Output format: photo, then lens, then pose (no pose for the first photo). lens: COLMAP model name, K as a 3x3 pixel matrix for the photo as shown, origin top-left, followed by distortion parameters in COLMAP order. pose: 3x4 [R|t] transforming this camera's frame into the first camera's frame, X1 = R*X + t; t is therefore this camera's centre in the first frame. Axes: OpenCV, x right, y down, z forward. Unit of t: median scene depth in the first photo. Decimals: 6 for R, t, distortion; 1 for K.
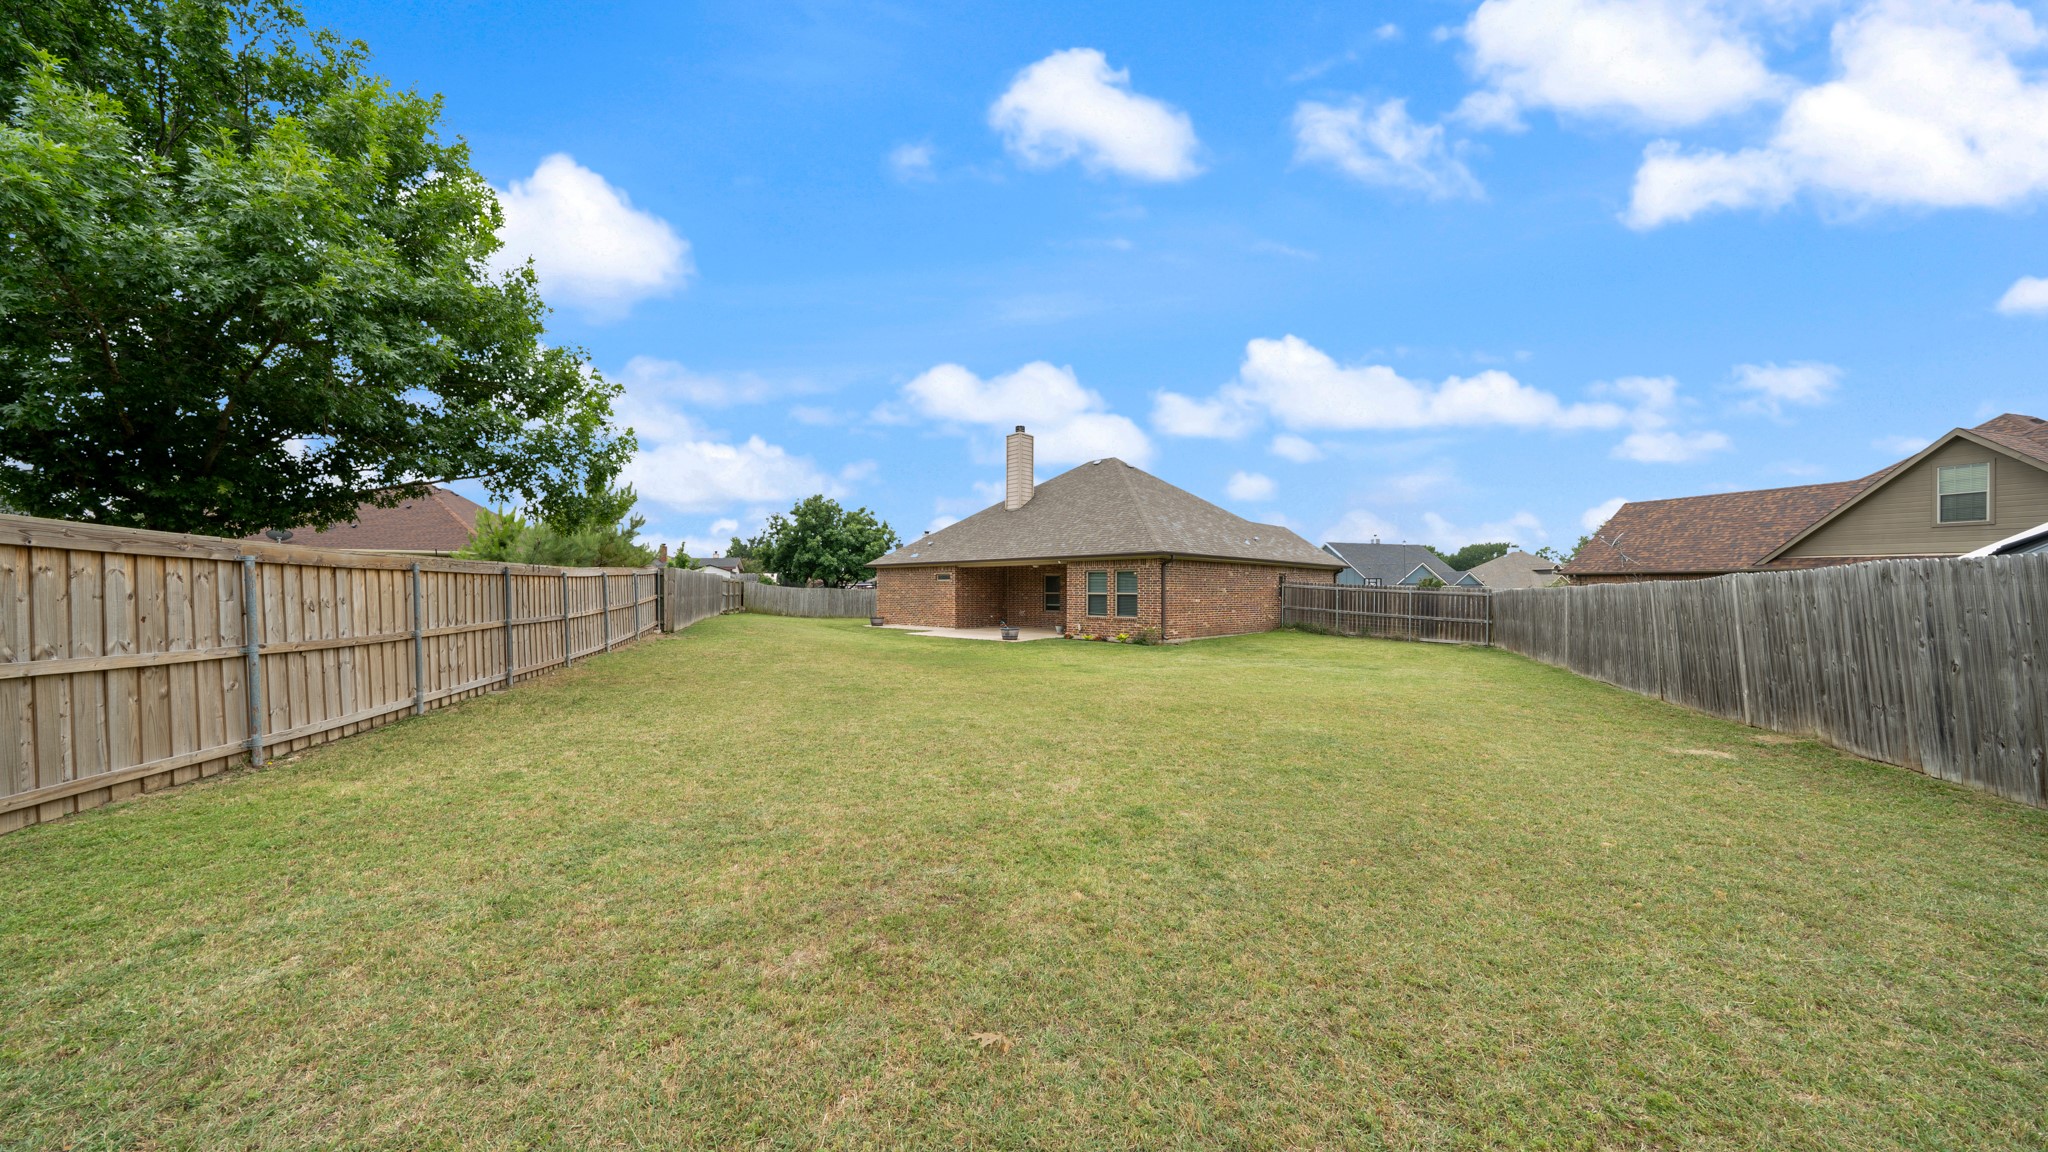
lens RADIAL K [[710.5, 0, 1024.0], [0, 710.5, 576.0], [0, 0, 1]] dist [-0.001550, -0.000064]
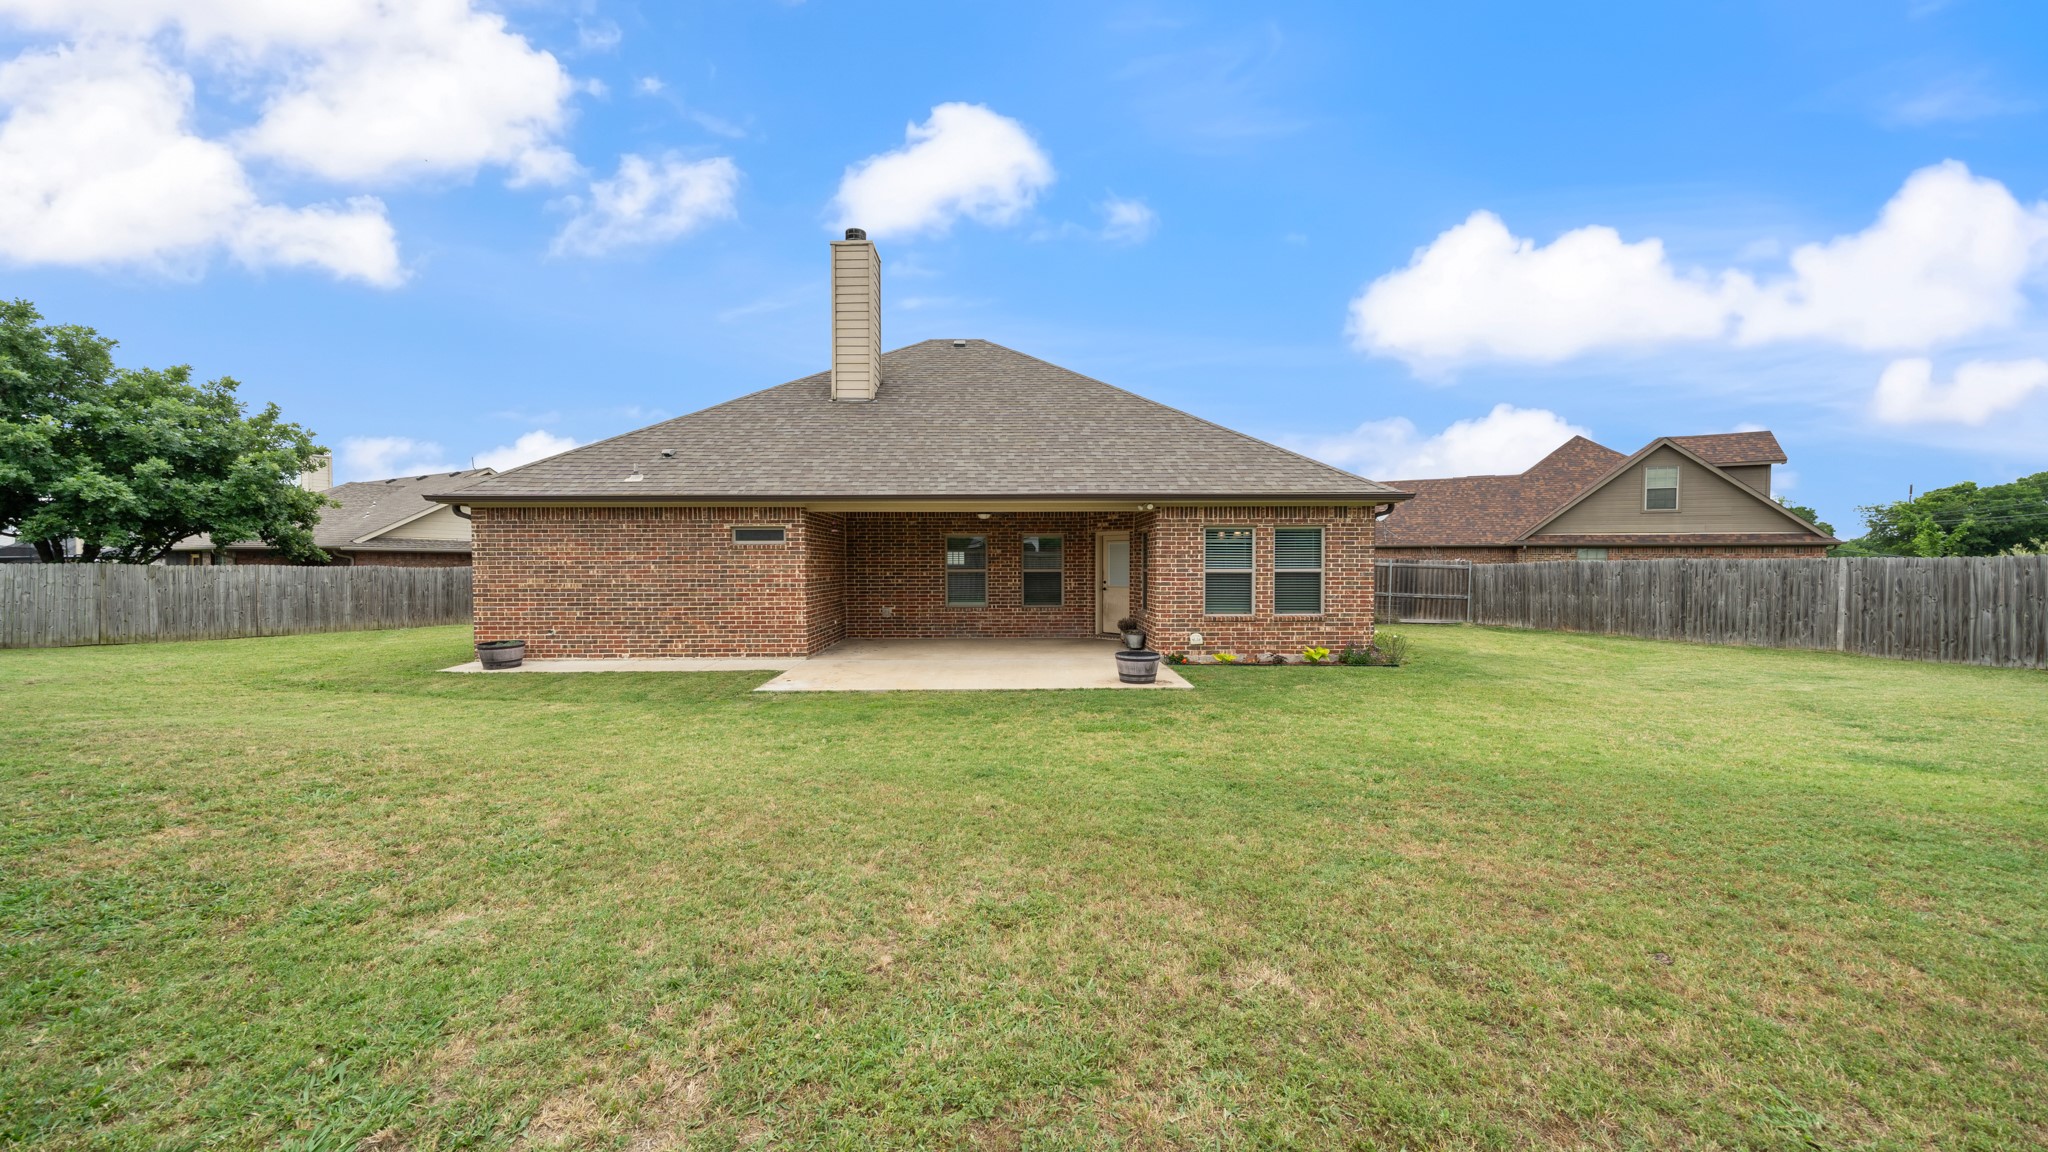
lens RADIAL K [[699.7, 0, 1025.3], [0, 699.7, 582.8], [0, 0, 1]] dist [-0.005711, -0.000092]
pose [[0.702568, -0.023960, 0.711213, -0.344723], [-0.010539, 0.998973, 0.044065, 0.011989], [-0.711538, -0.038455, 0.701594, 0.725395]]
